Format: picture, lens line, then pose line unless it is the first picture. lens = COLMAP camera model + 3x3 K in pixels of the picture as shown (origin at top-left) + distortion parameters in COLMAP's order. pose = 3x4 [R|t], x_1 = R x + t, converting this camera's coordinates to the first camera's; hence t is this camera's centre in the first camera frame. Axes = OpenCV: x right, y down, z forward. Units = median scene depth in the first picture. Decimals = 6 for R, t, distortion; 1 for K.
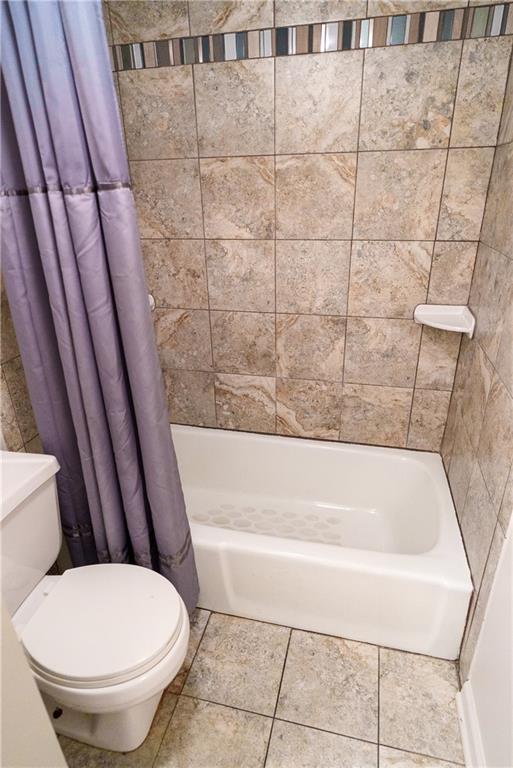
lens RADIAL K [[436.4, 0, 260.3], [0, 436.4, 381.0], [0, 0, 1]] dist [-0.000240, -0.000647]
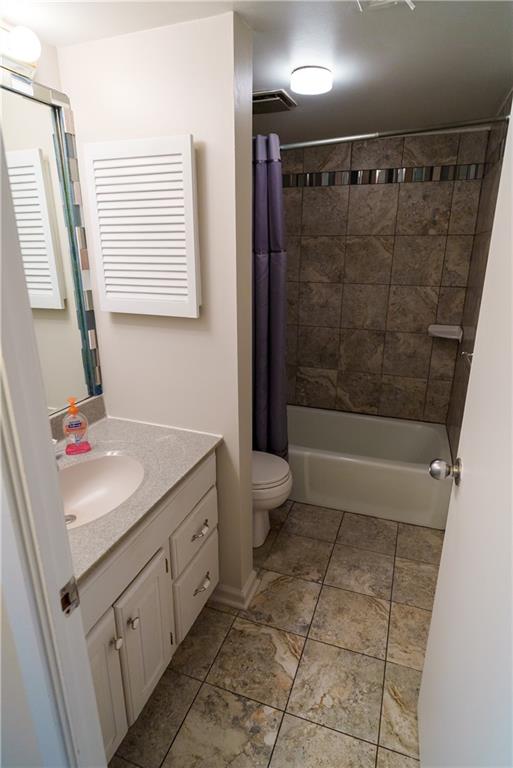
lens RADIAL K [[436.4, 0, 257.4], [0, 436.4, 384.9], [0, 0, 1]] dist [-0.000240, -0.000647]
pose [[0.993871, 0.057397, -0.094479, -0.120862], [-0.068465, 0.990600, -0.118426, 0.303939], [0.086793, 0.124169, 0.988458, -0.680706]]
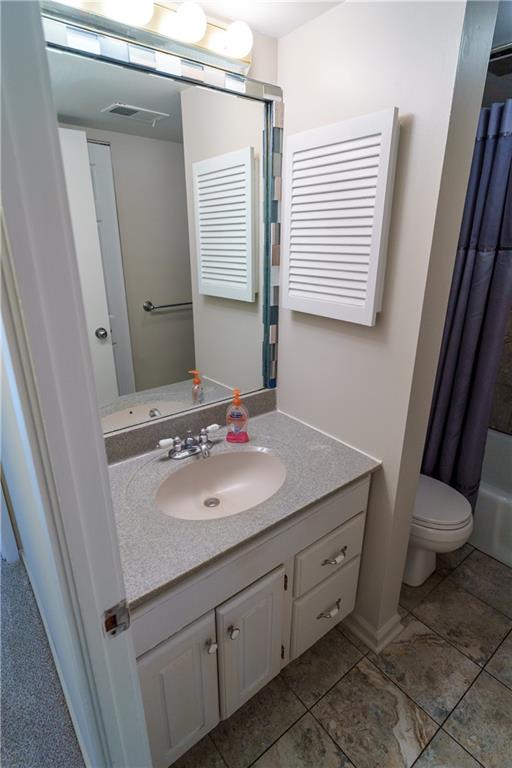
lens RADIAL K [[400.7, 0, 254.5], [0, 400.7, 383.8], [0, 0, 1]] dist [-0.000309, -0.002721]
pose [[0.787741, 0.234238, -0.569733, -0.063460], [-0.276445, 0.960944, 0.012851, 0.210283], [0.550492, 0.147377, 0.821729, -0.498758]]
